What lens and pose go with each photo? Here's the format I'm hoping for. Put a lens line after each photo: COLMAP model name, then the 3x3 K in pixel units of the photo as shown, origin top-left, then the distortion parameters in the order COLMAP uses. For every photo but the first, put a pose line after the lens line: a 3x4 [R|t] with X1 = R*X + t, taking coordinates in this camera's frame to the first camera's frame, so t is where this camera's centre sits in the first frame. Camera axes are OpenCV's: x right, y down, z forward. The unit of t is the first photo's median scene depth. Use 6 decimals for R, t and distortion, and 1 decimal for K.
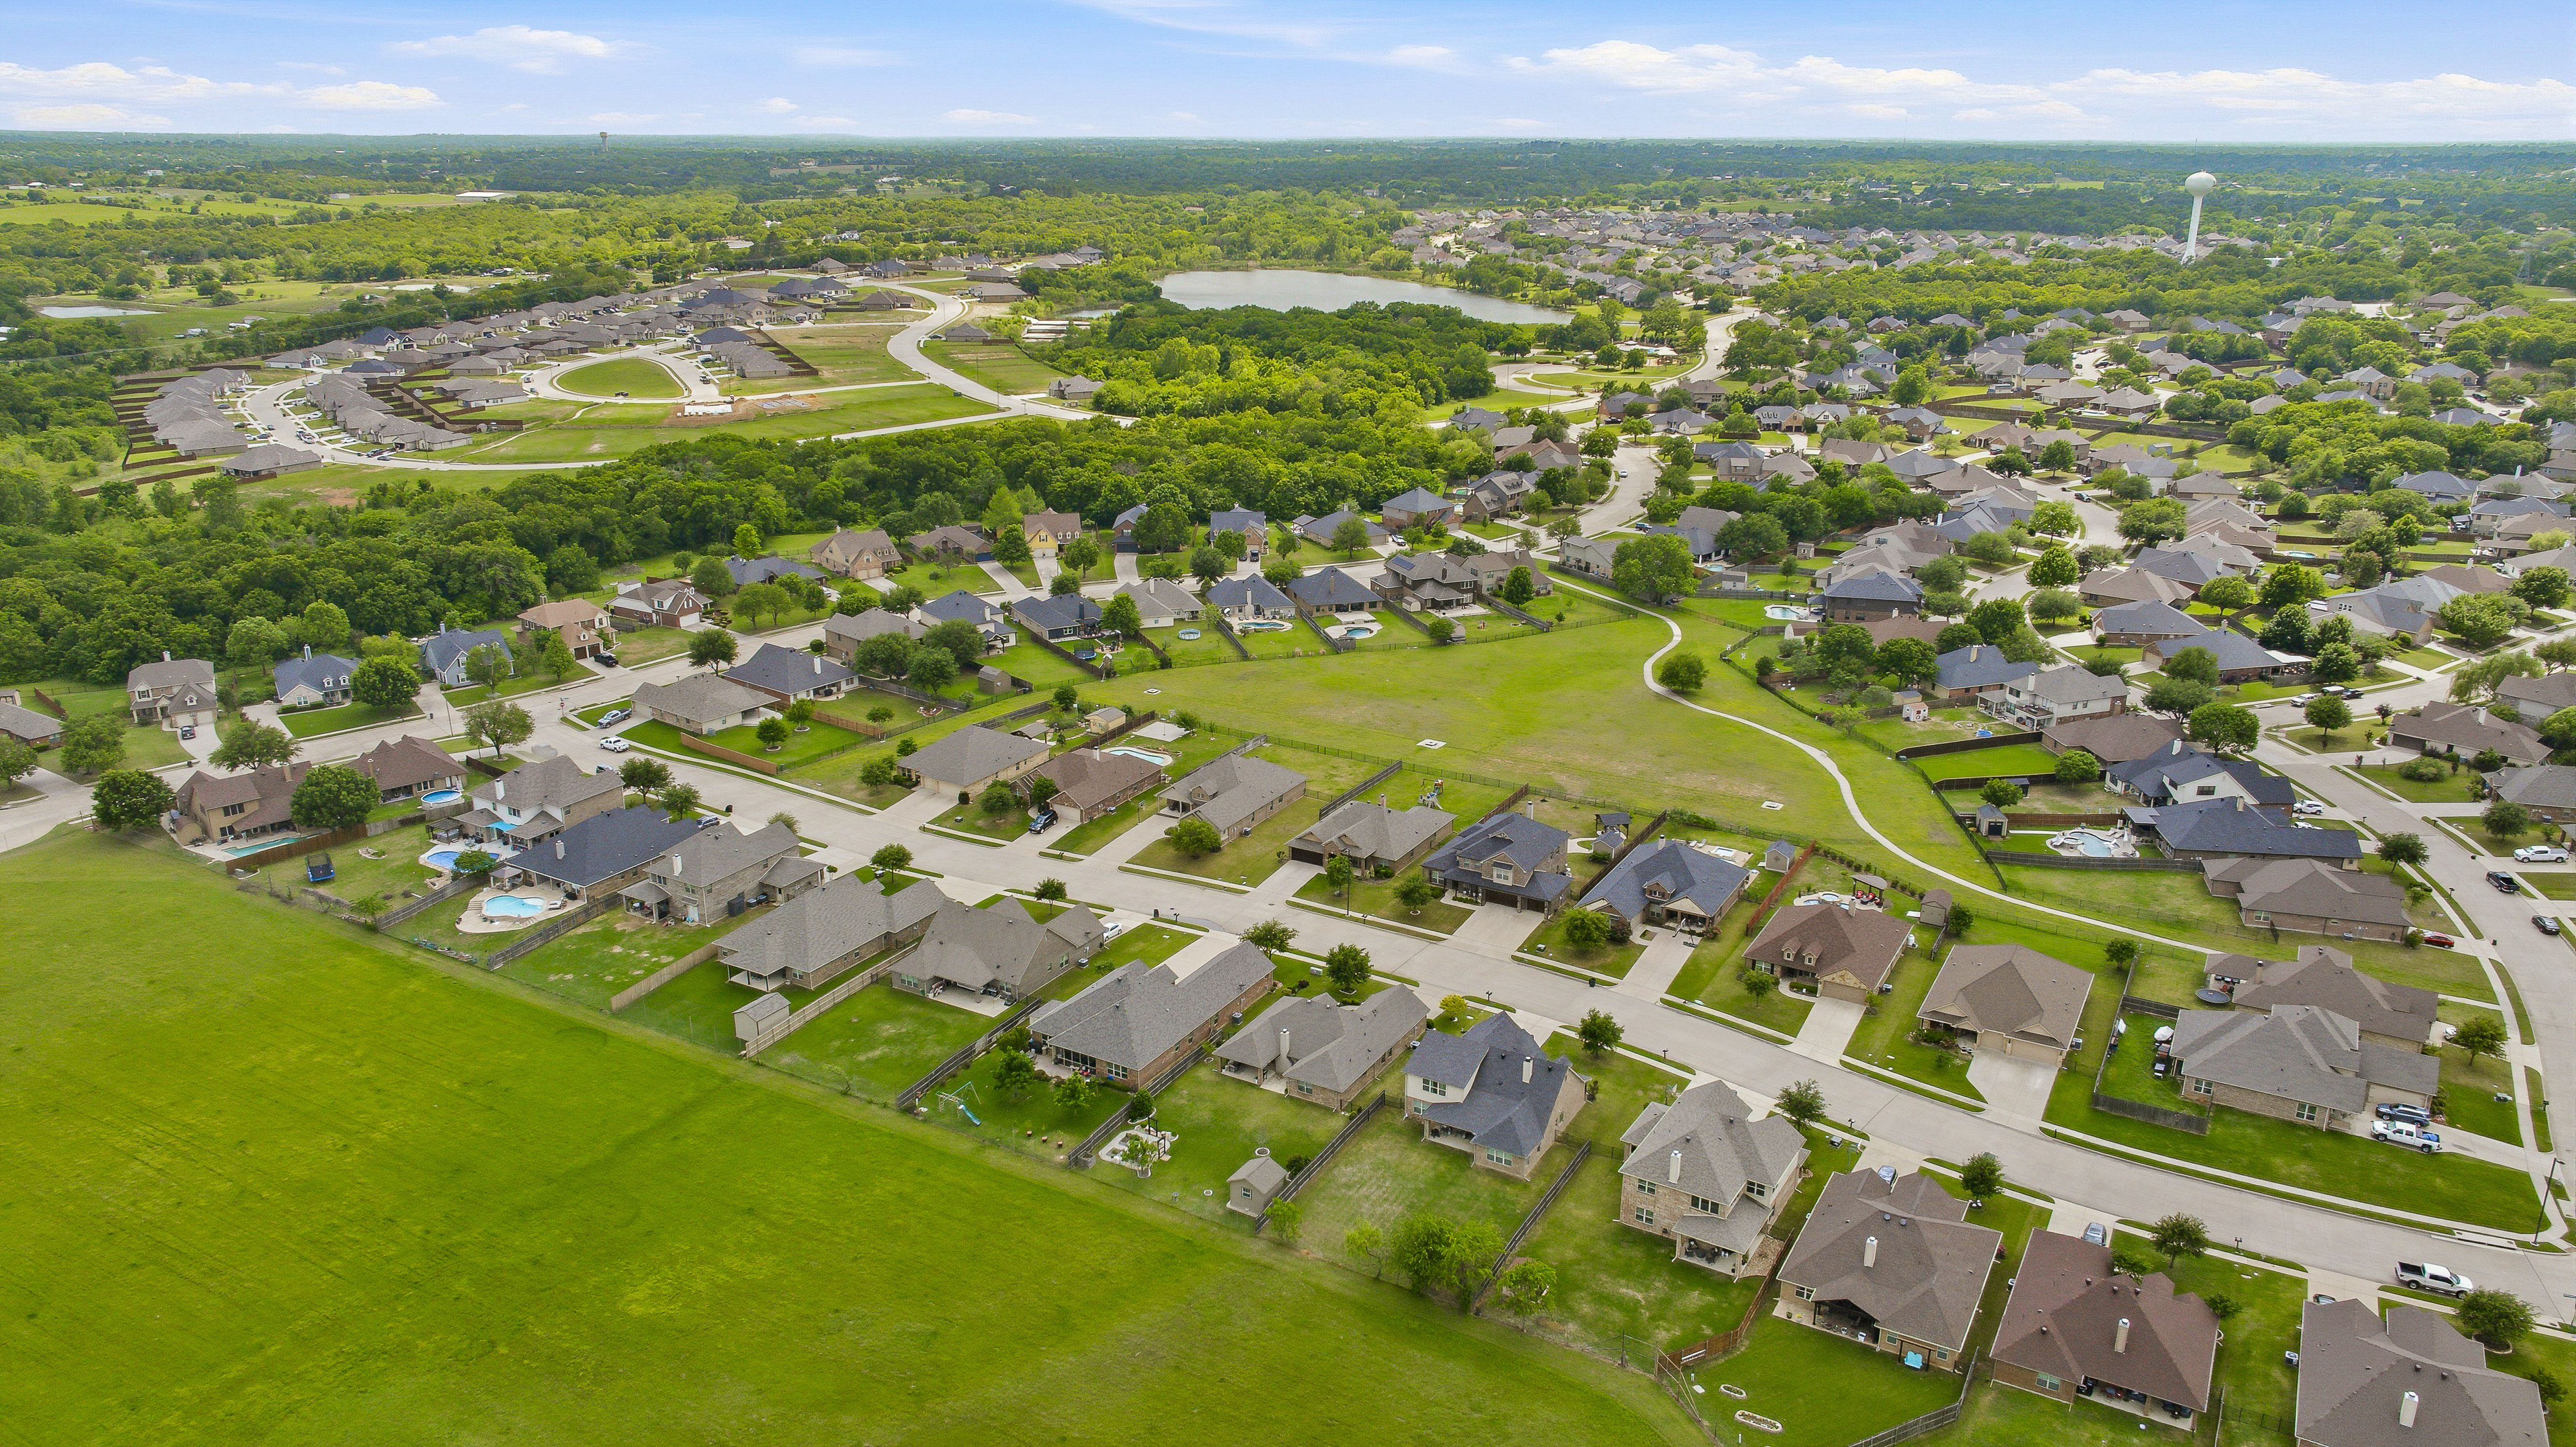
lens RADIAL K [[1806.0, 0, 1294.0], [0, 1806.0, 714.5], [0, 0, 1]] dist [-0.027329, 0.015641]
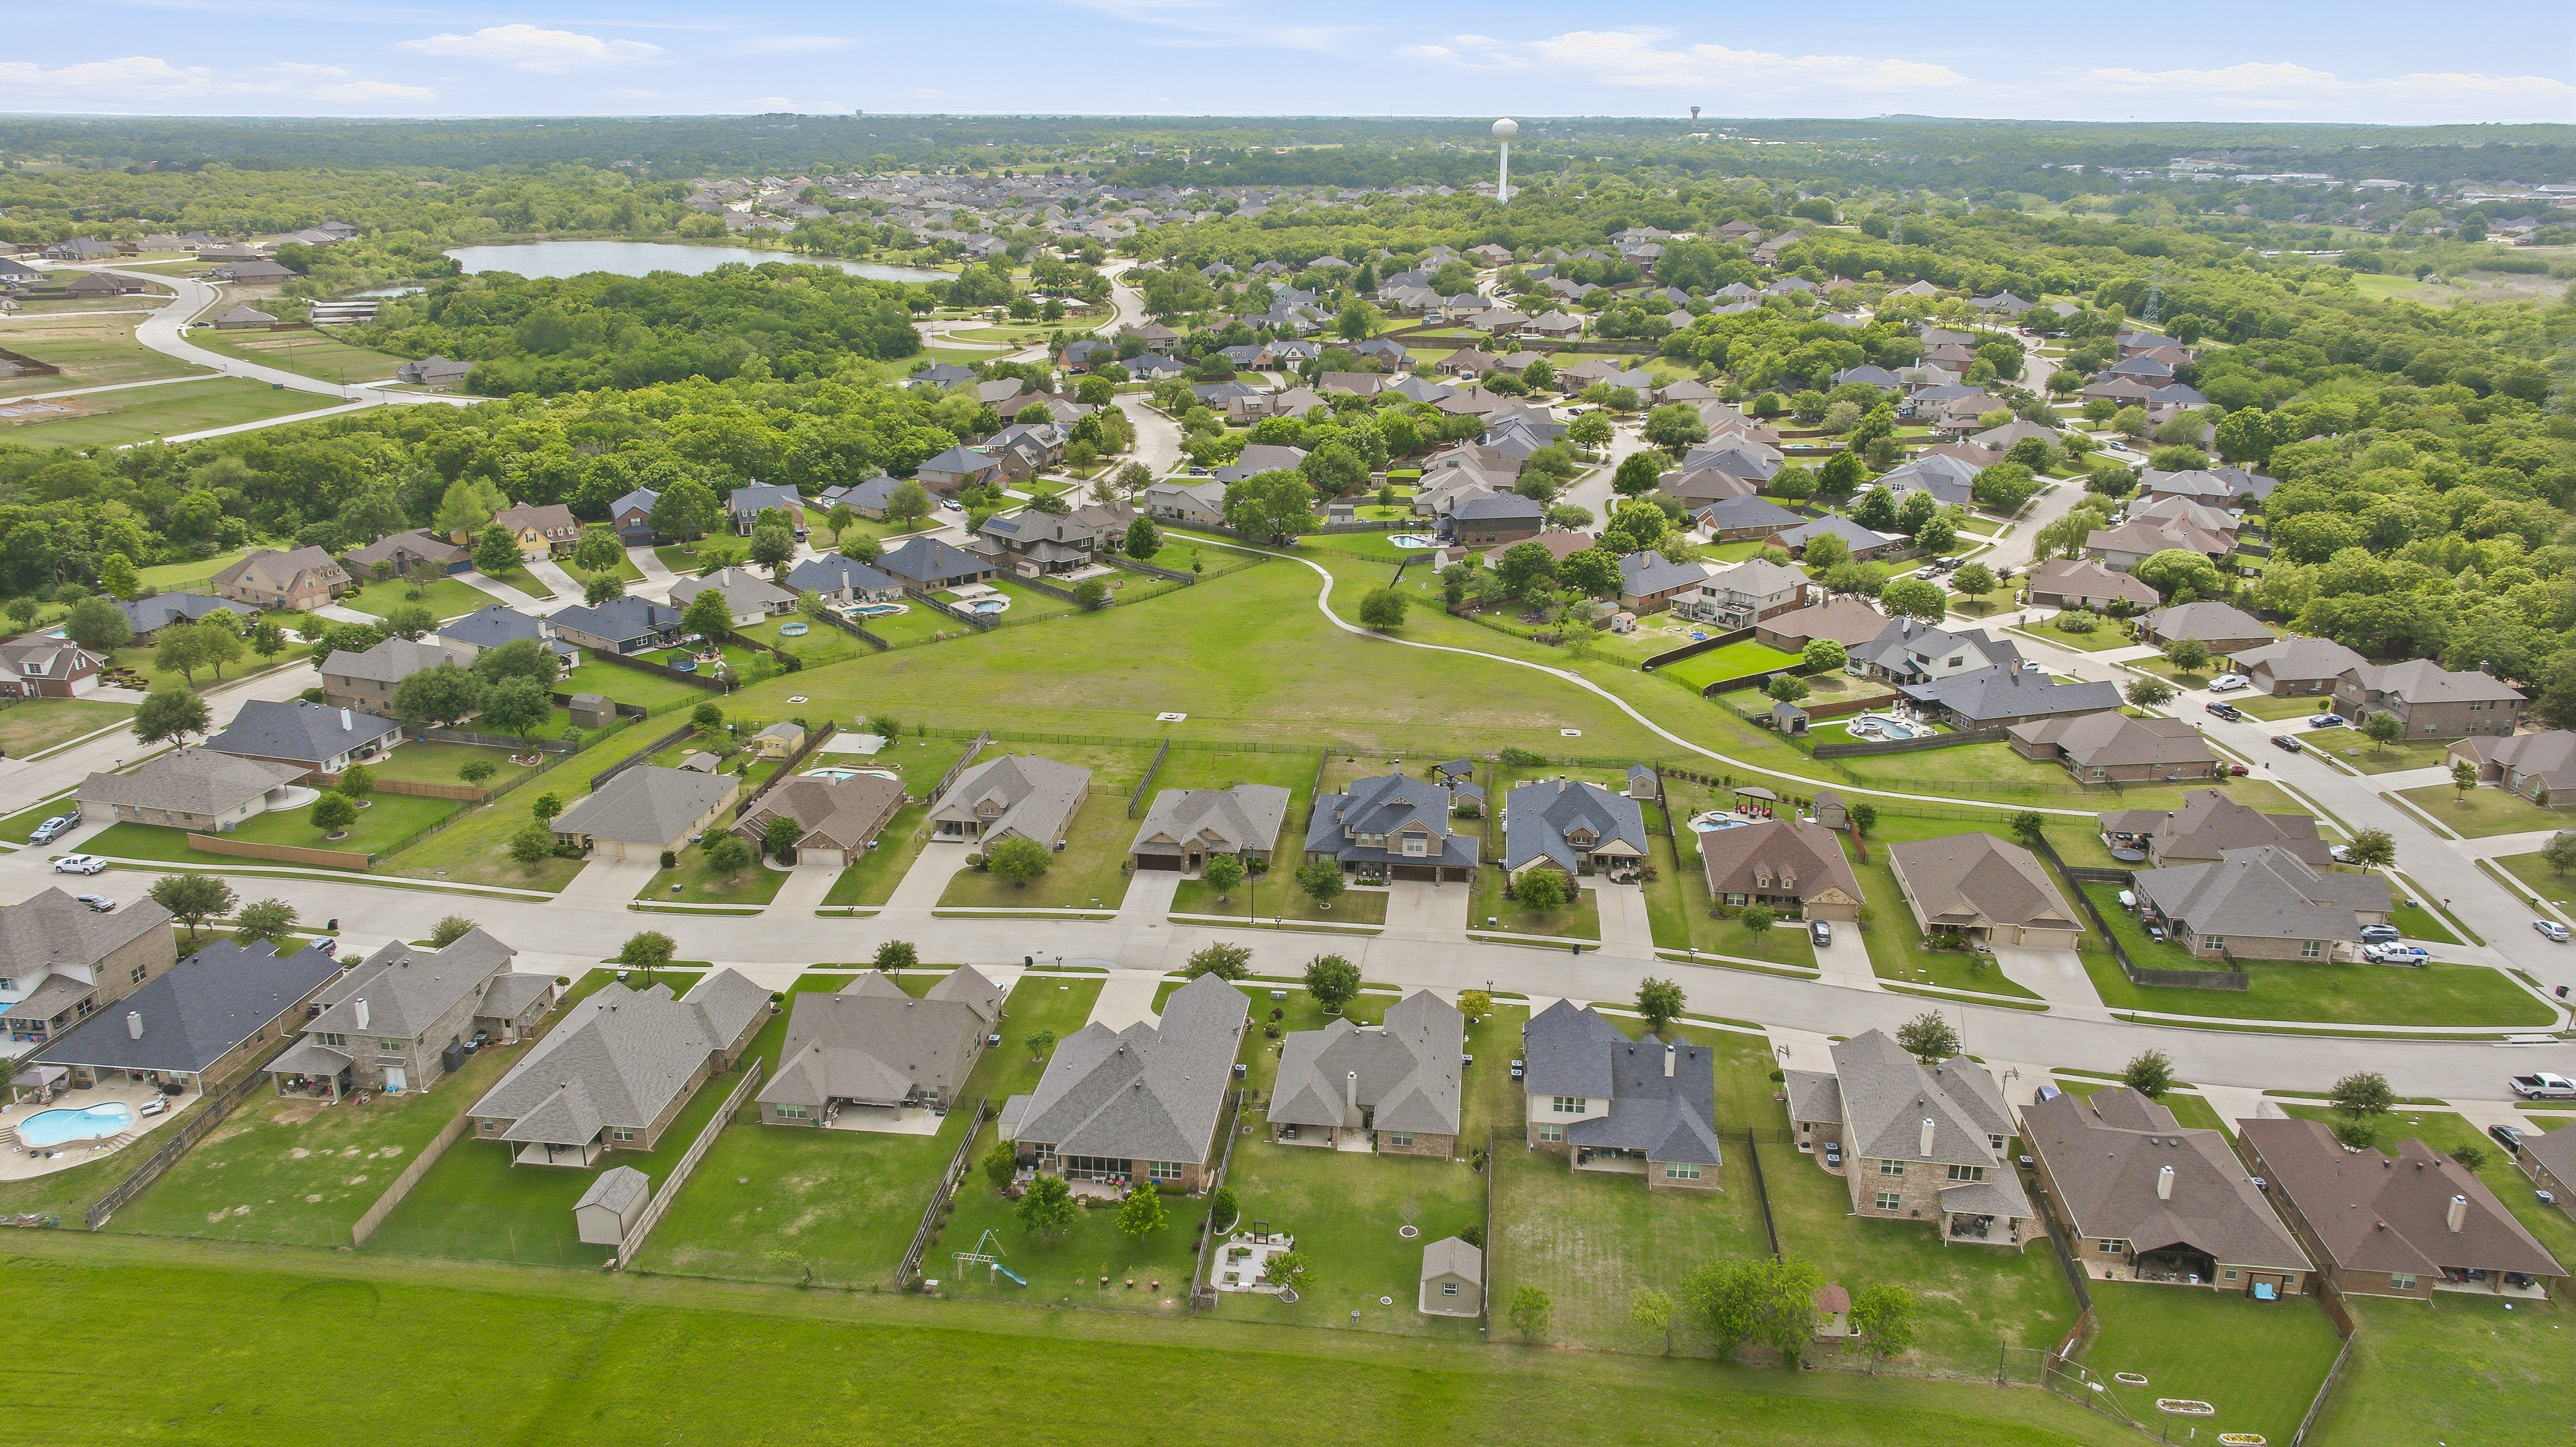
lens RADIAL K [[1806.0, 0, 1288.9], [0, 1806.0, 715.0], [0, 0, 1]] dist [-0.027329, 0.015641]
pose [[0.917297, -0.125772, 0.377819, -0.256543], [0.121376, 0.991971, 0.035530, -0.010991], [-0.379254, 0.013266, 0.925197, 0.224801]]
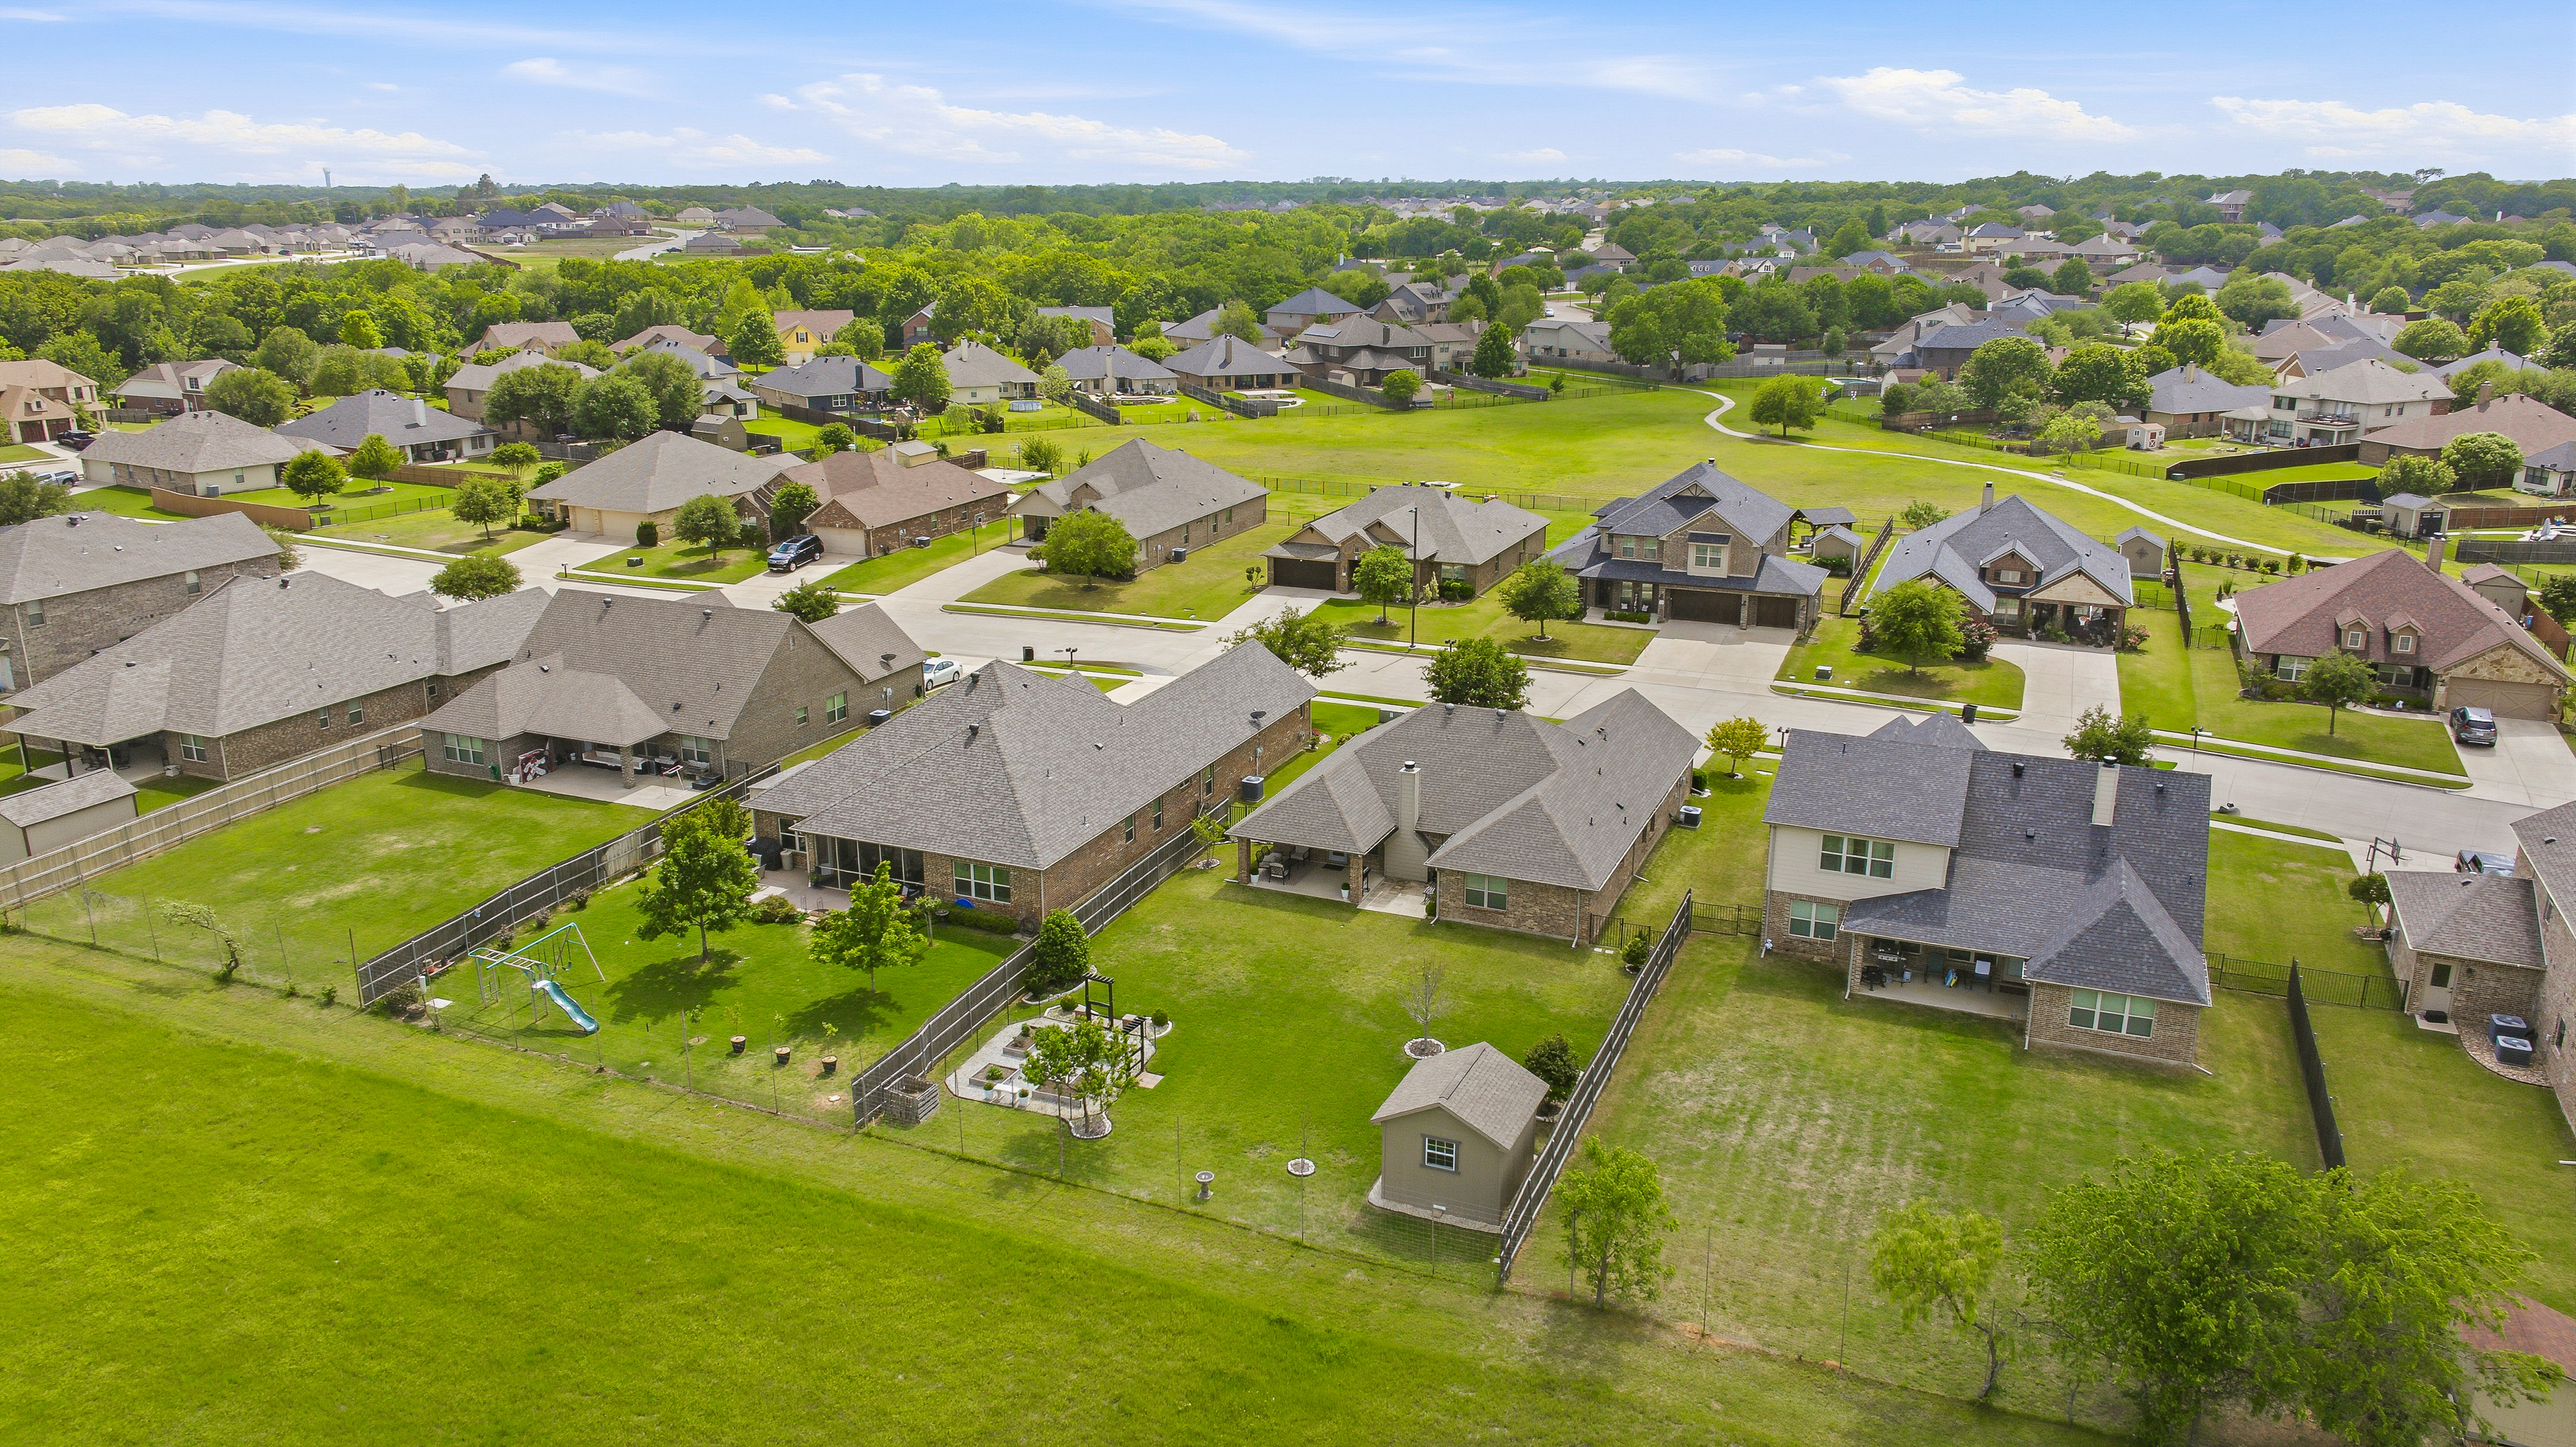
lens RADIAL K [[1806.0, 0, 1292.2], [0, 1806.0, 725.1], [0, 0, 1]] dist [-0.027329, 0.015641]
pose [[0.992777, -0.034752, 0.114830, -0.062071], [0.037975, 0.998940, -0.025999, 0.145153], [-0.113804, 0.030171, 0.993045, 0.505338]]
